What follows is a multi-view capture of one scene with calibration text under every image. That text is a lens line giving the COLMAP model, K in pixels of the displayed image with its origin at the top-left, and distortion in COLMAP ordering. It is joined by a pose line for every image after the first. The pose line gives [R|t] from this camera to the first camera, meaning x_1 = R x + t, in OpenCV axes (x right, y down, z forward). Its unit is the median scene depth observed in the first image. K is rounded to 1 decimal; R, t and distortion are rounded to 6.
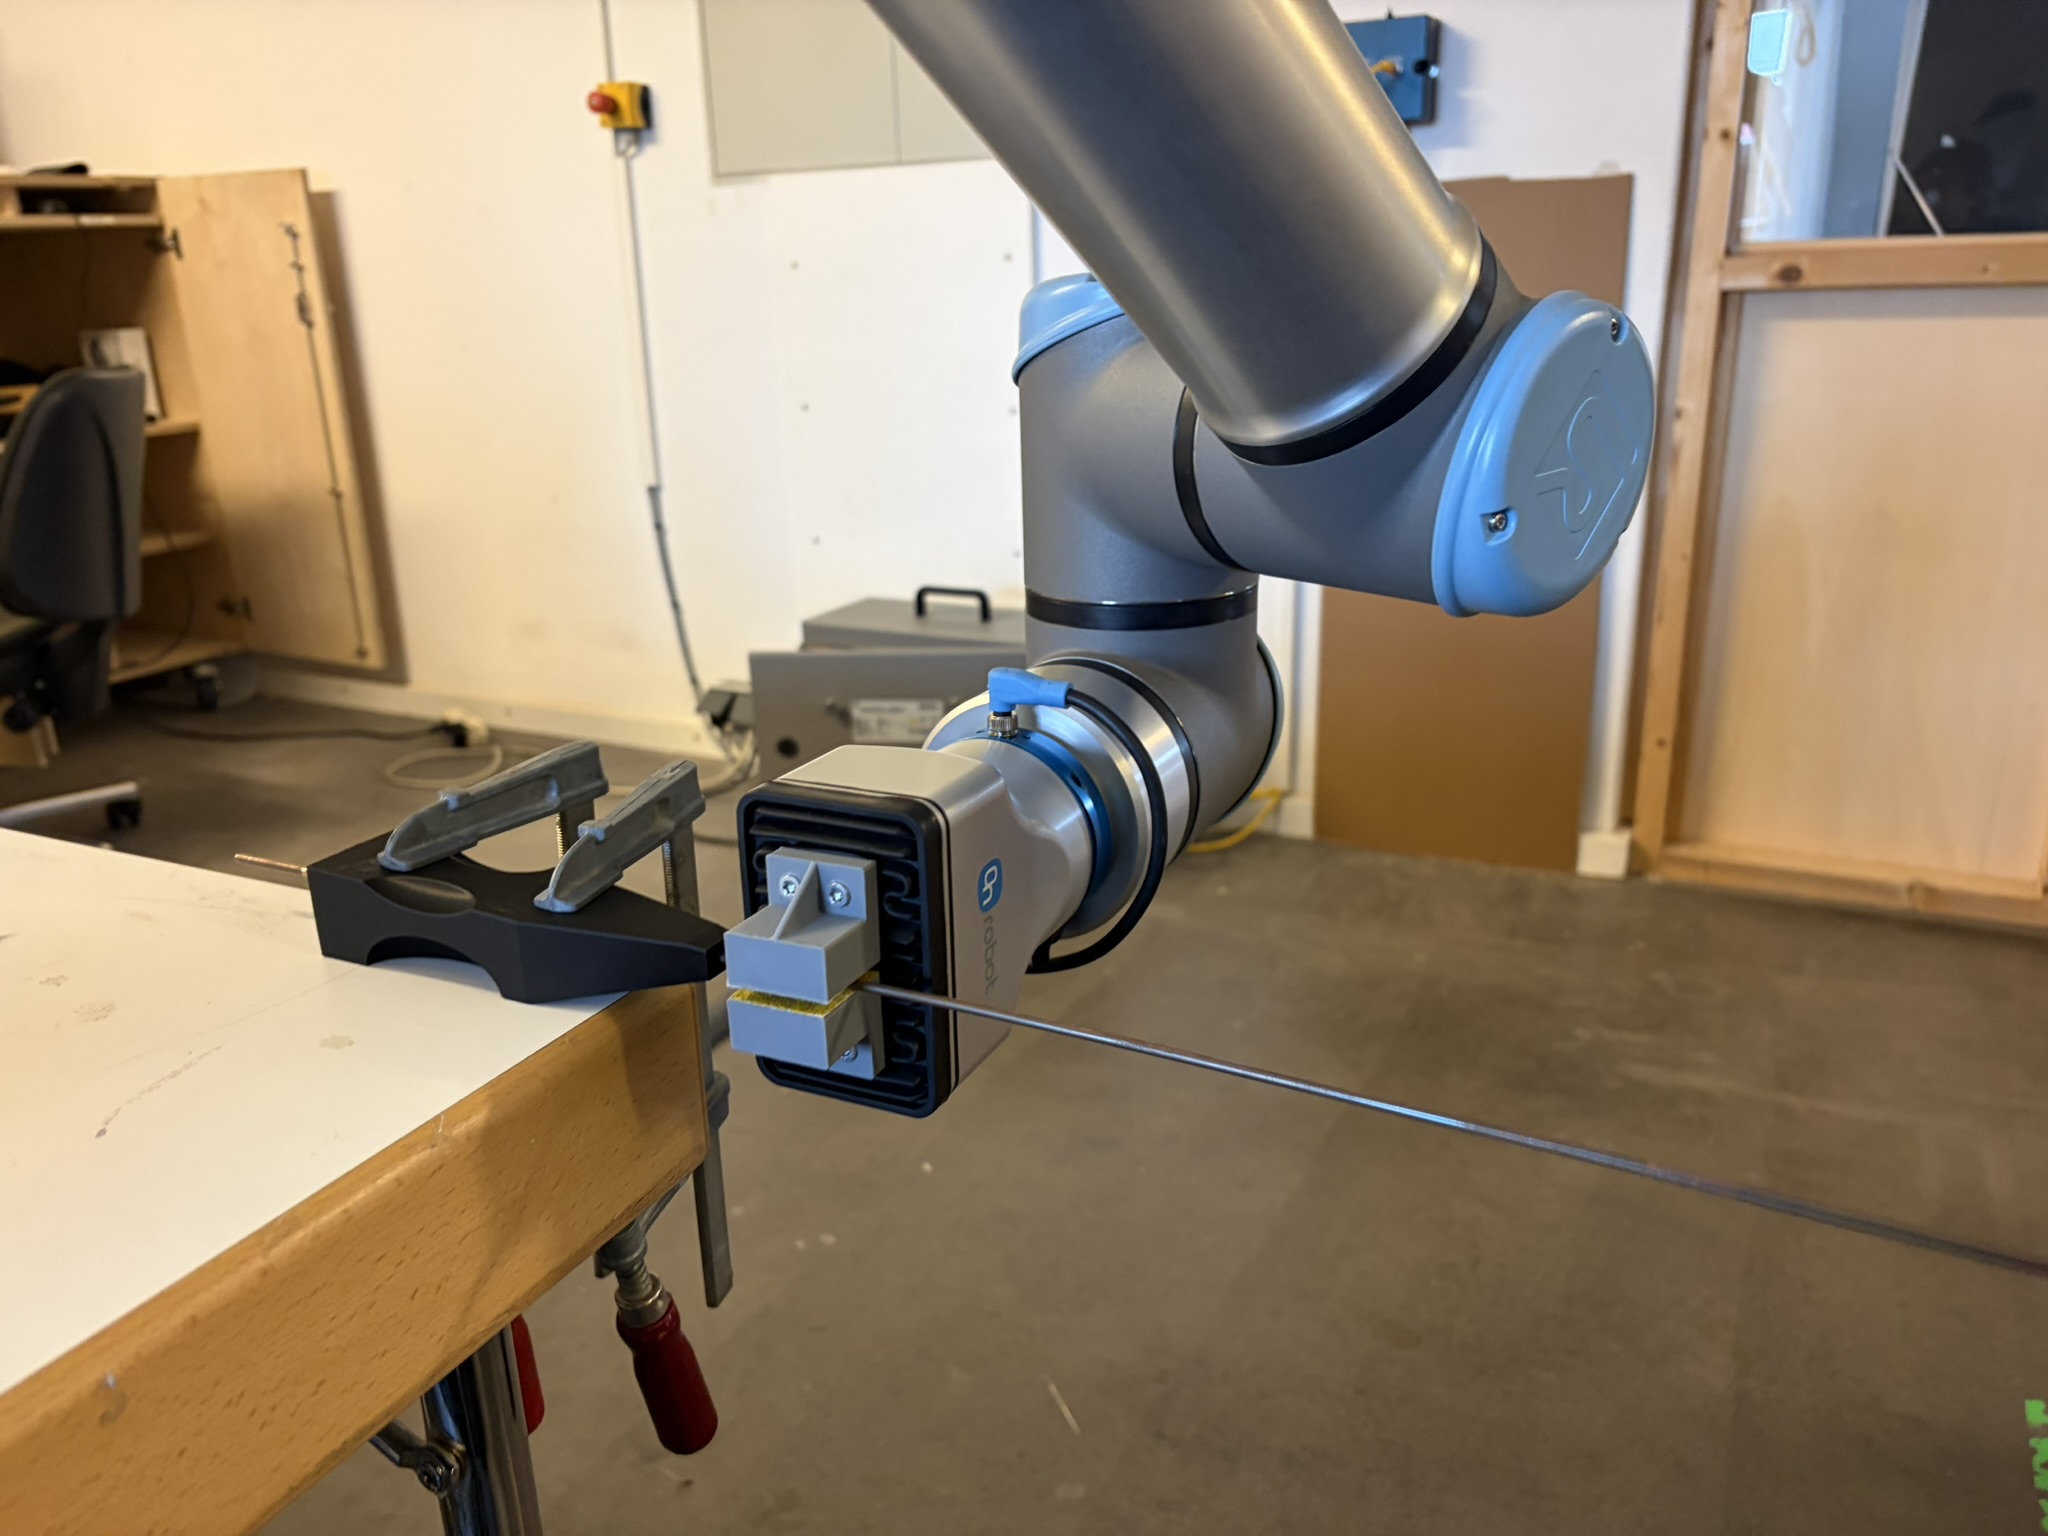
lens RADIAL K [[1564.7, 0, 1001.2], [0, 1564.7, 774.1], [0, 0, 1]] dist [0.003262, -0.007713]
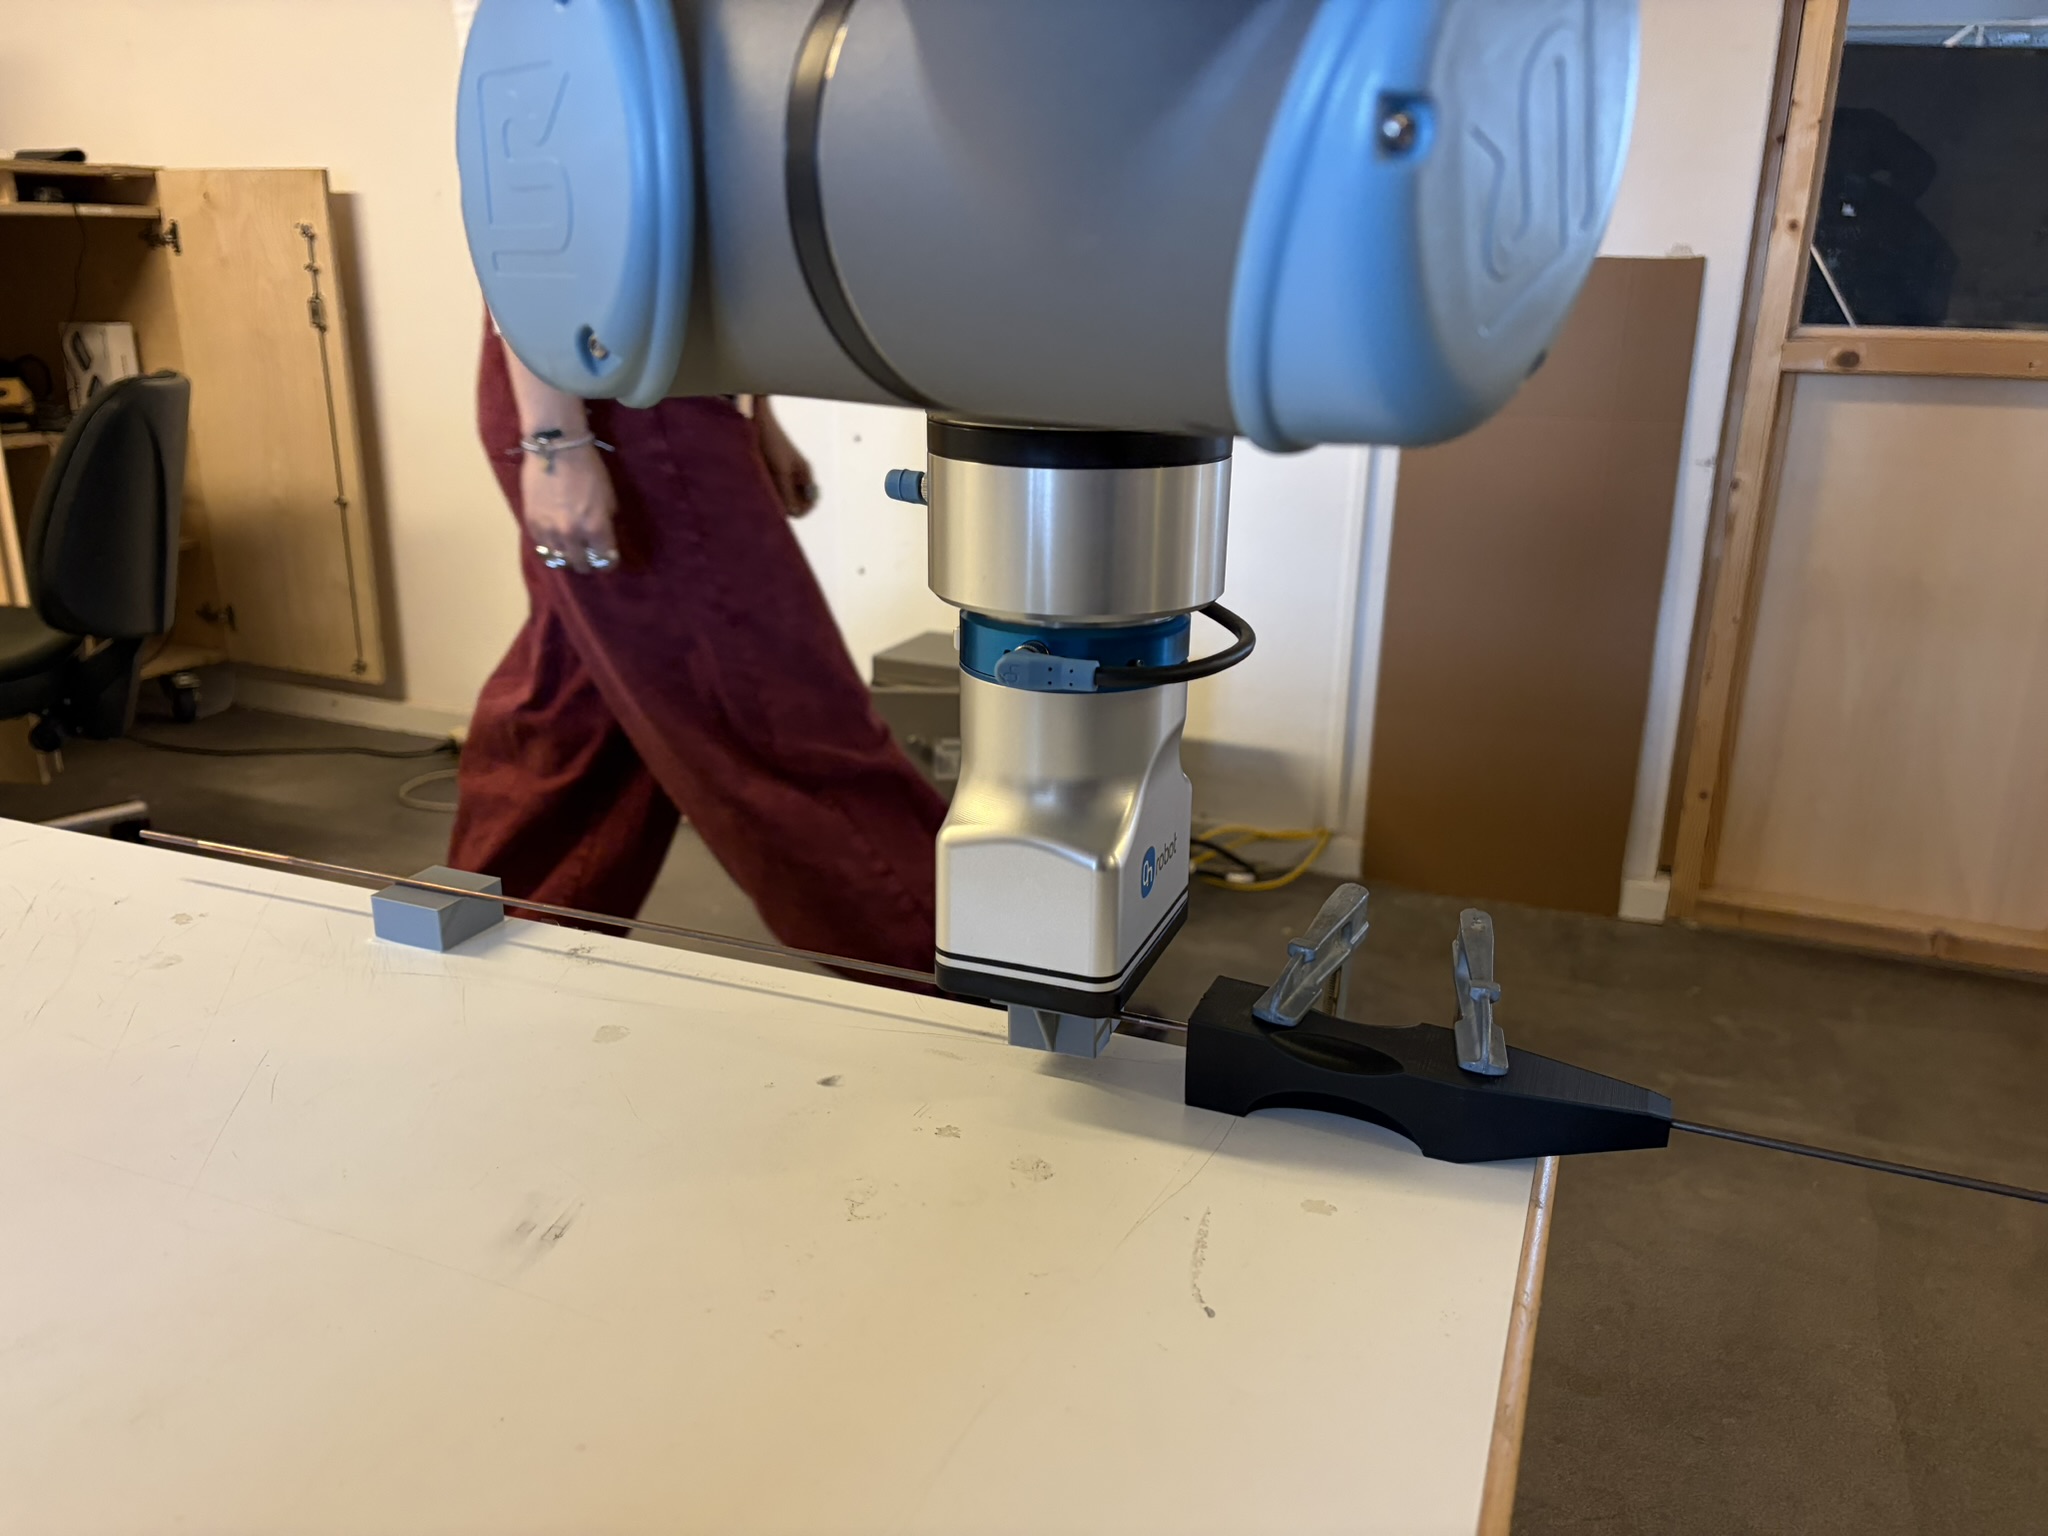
lens RADIAL K [[1557.1, 0, 1024.0], [0, 1557.1, 768.0], [0, 0, 1]] dist [0.029130, -0.046237]
pose [[0.995587, 0.019594, 0.091770, -0.127827], [-0.018715, 0.999770, -0.010432, -0.018519], [-0.091953, 0.008668, 0.995726, -0.002019]]
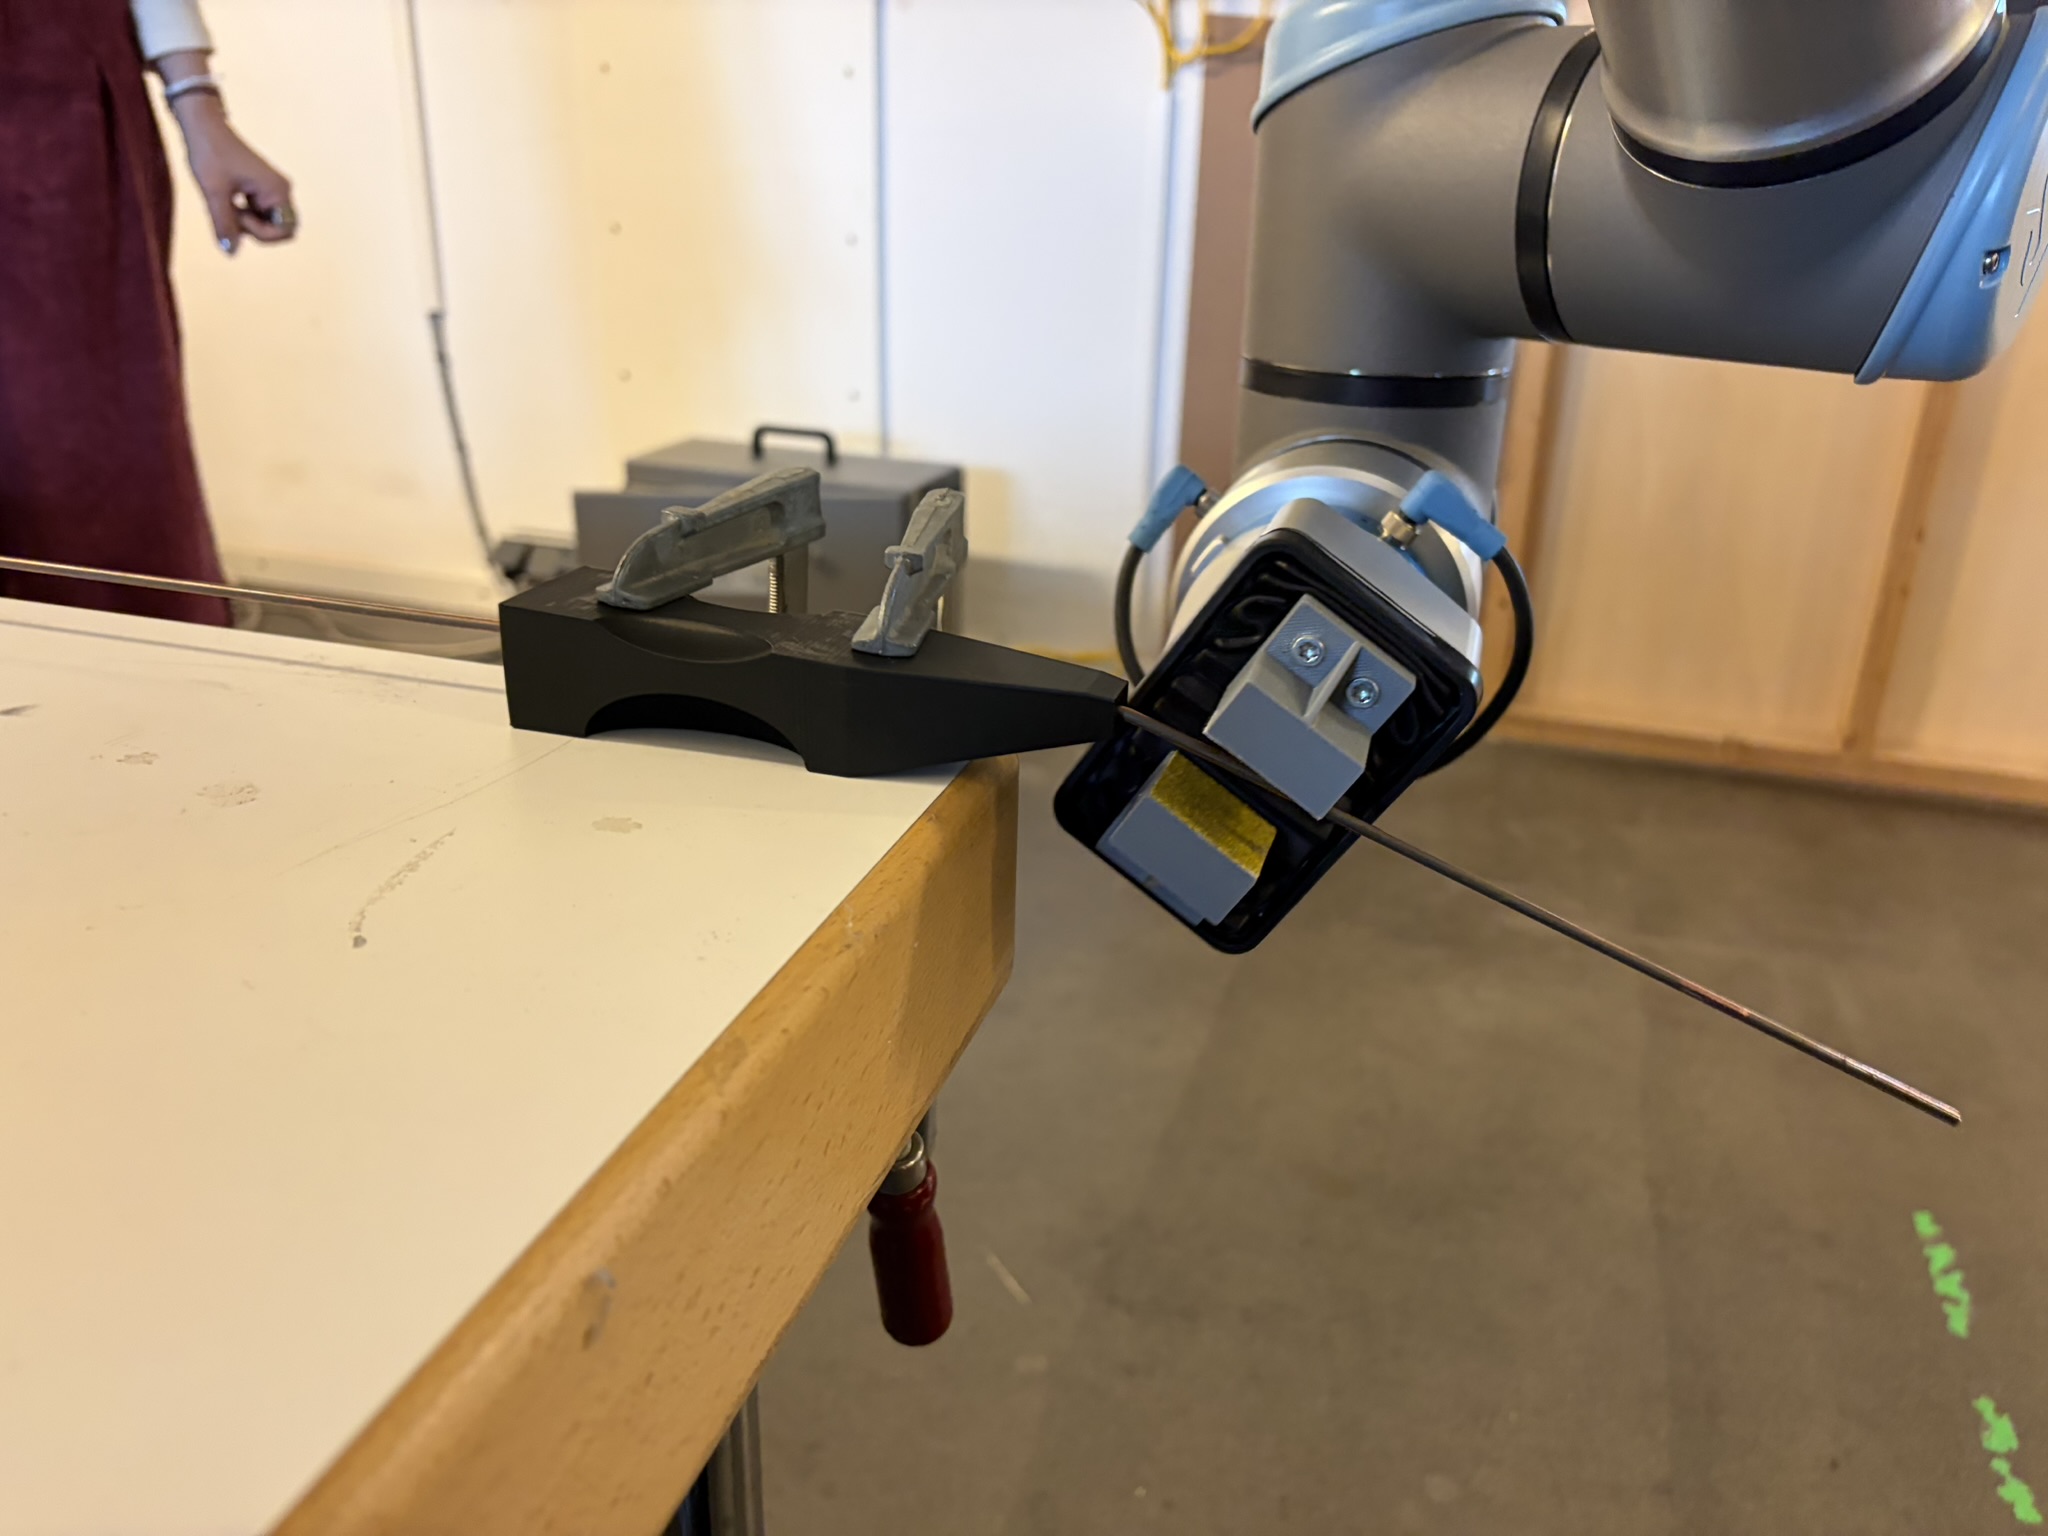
lens RADIAL K [[1582.4, 0, 1034.9], [0, 1582.4, 744.5], [0, 0, 1]] dist [-0.006489, -0.006948]
pose [[0.983198, -0.006200, 0.182436, -0.065301], [-0.003917, 0.998477, 0.055039, 0.016413], [-0.182500, -0.054829, 0.981676, 0.042496]]
